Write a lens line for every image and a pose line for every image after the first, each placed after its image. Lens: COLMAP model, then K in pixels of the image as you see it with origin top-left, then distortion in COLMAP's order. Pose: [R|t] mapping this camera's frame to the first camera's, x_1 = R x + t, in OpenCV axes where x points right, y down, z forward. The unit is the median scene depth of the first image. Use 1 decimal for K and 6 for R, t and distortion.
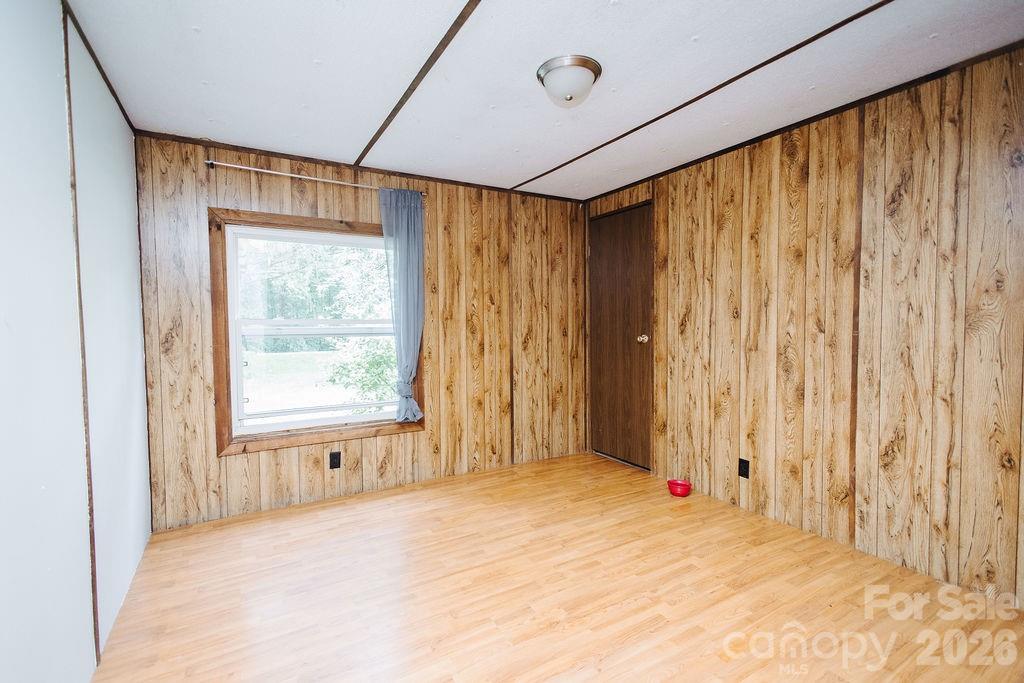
lens RADIAL K [[468.4, 0, 512.8], [0, 468.4, 340.7], [0, 0, 1]] dist [0.013252, -0.005265]
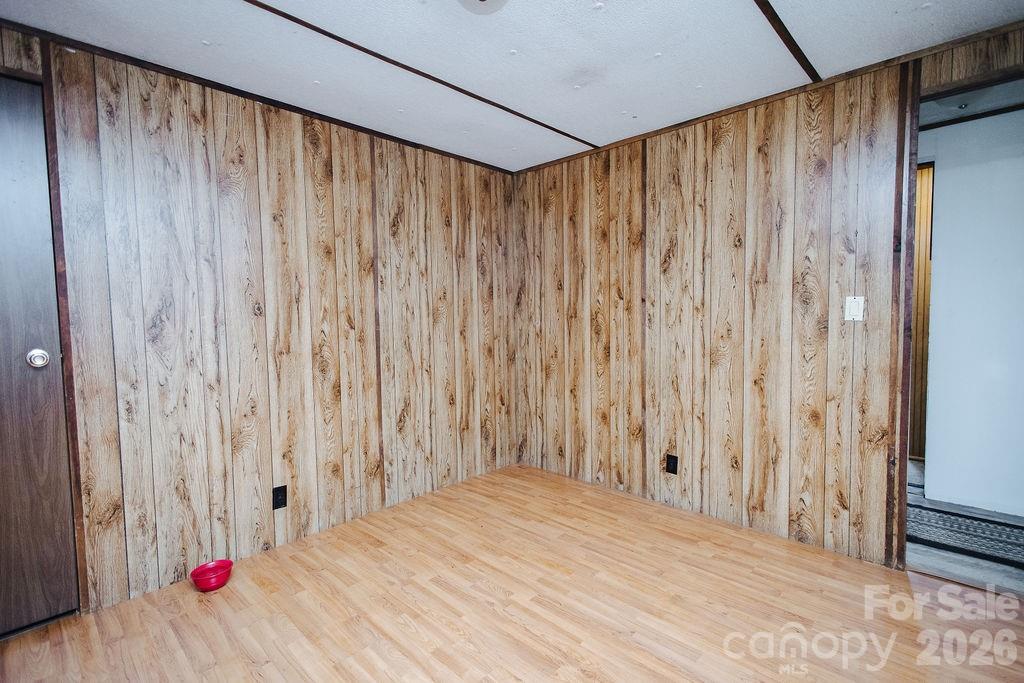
lens RADIAL K [[468.4, 0, 512.8], [0, 468.4, 340.7], [0, 0, 1]] dist [0.013252, -0.005265]
pose [[-0.281025, -0.040135, 0.958861, -0.473942], [0.058119, 0.996580, 0.058748, -0.032526], [-0.957939, 0.072238, -0.277731, 0.955812]]
